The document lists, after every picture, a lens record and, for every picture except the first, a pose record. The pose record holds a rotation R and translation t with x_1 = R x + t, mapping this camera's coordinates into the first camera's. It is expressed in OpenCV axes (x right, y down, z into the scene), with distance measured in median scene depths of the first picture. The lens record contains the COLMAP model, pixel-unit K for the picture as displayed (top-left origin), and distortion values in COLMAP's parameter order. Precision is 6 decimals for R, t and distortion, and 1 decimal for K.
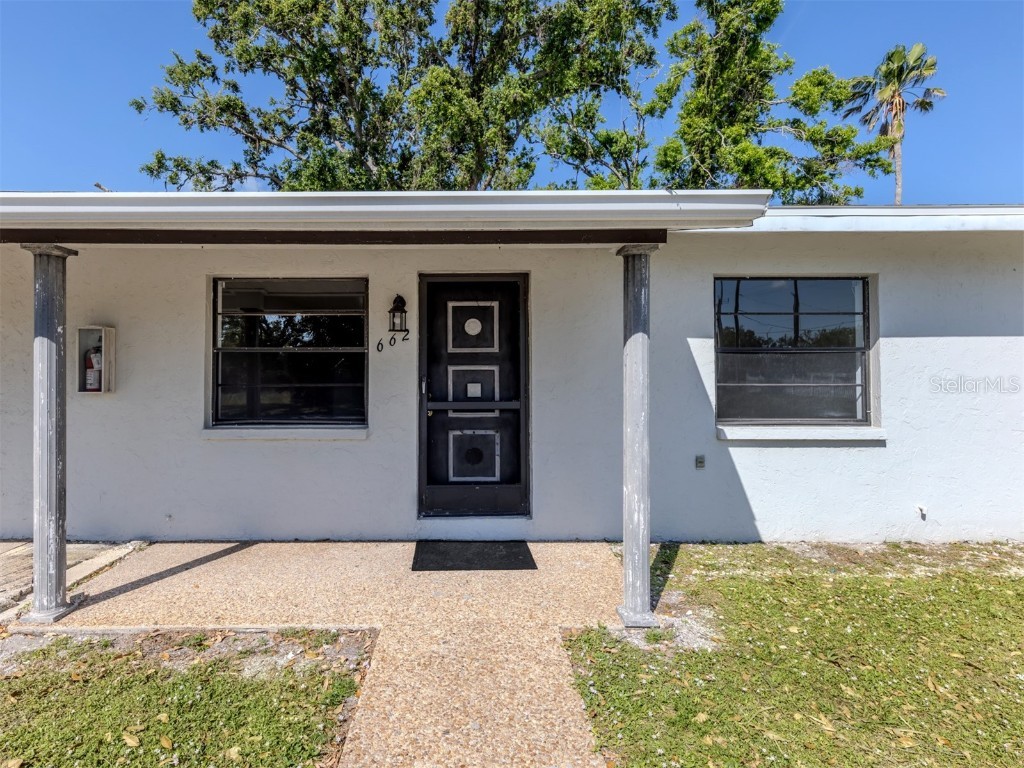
lens RADIAL K [[473.9, 0, 498.0], [0, 473.9, 325.0], [0, 0, 1]] dist [0.006011, -0.000219]
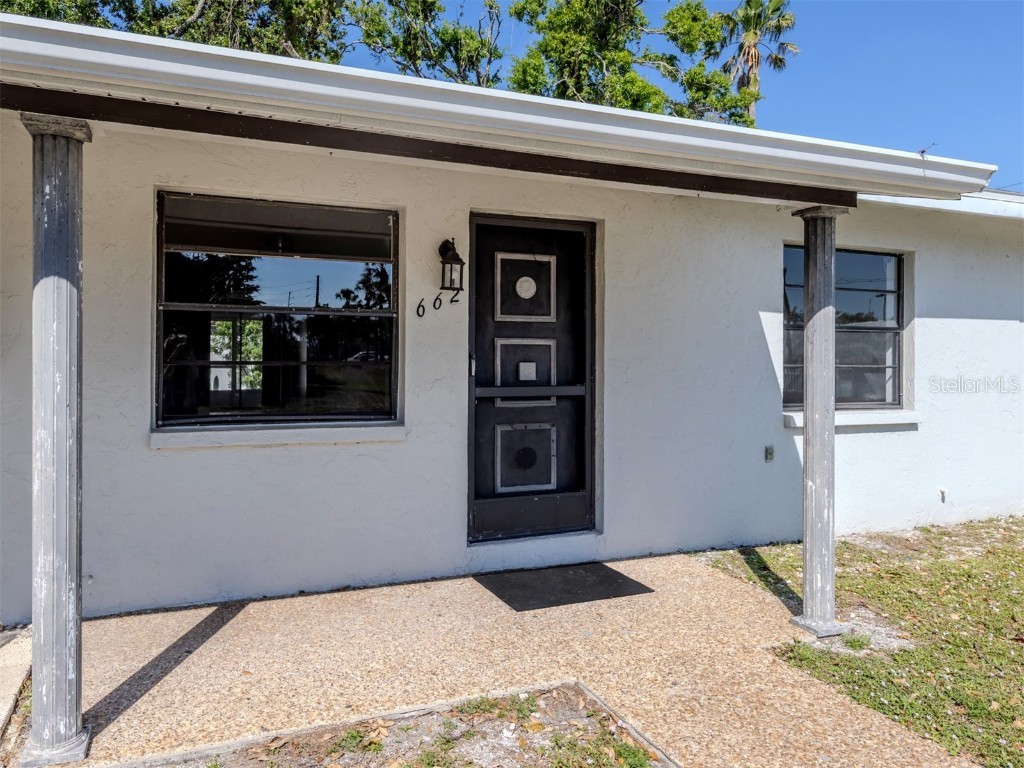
lens RADIAL K [[642.6, 0, 512.3], [0, 642.6, 293.8], [0, 0, 1]] dist [0.007237, -0.001132]
pose [[0.940577, 0.042686, 0.336886, -0.450063], [-0.047631, 0.998844, 0.006422, 0.008958], [-0.336222, -0.022086, 0.941524, 0.047292]]
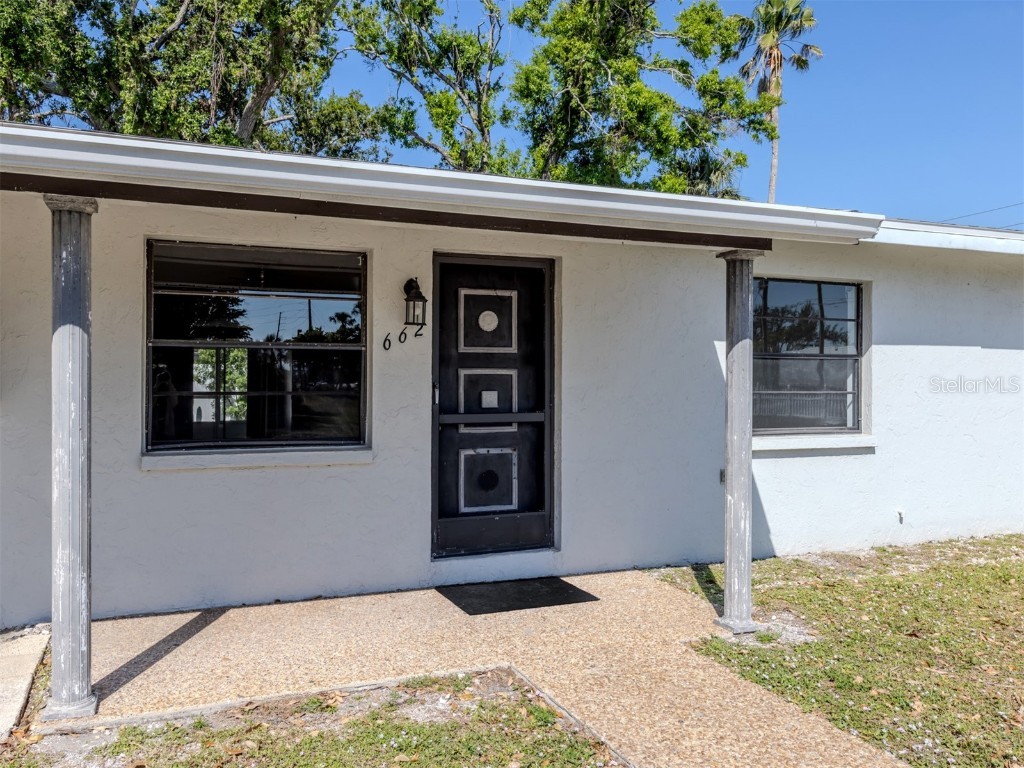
lens RADIAL K [[691.1, 0, 514.4], [0, 691.1, 307.6], [0, 0, 1]] dist [0.004527, 0.001980]
pose [[0.942091, 0.040099, 0.332951, -0.435621], [-0.040445, 0.999164, -0.005896, -0.014745], [-0.332909, -0.007911, 0.942926, -0.136139]]
